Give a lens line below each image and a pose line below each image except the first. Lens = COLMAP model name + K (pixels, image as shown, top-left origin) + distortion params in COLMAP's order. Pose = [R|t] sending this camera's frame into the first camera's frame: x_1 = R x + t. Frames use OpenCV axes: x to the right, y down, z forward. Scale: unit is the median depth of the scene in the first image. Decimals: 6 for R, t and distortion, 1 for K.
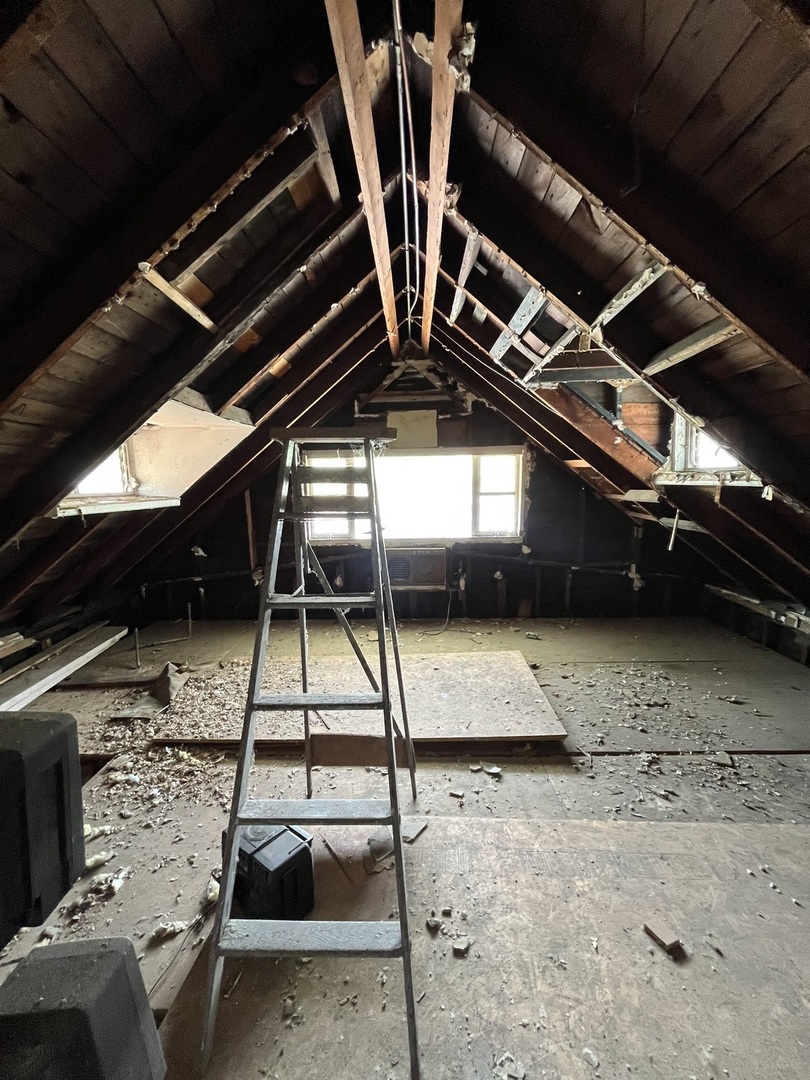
lens RADIAL K [[431.8, 0, 405.6], [0, 431.8, 541.4], [0, 0, 1]] dist [-0.011073, 0.001275]
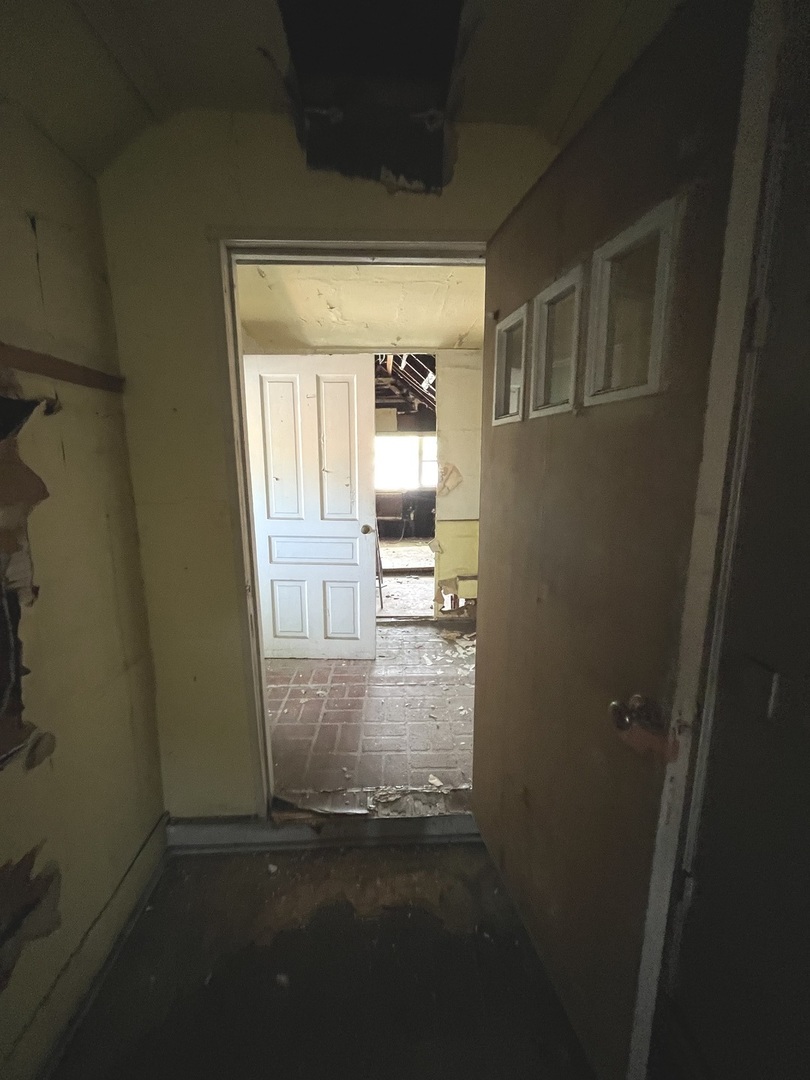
lens RADIAL K [[431.8, 0, 402.2], [0, 431.8, 534.8], [0, 0, 1]] dist [-0.011073, 0.001275]
pose [[0.998010, 0.001992, 0.063029, -0.008511], [-0.005255, 0.998652, 0.051645, 0.089313], [-0.062841, -0.051873, 0.996675, -0.658683]]
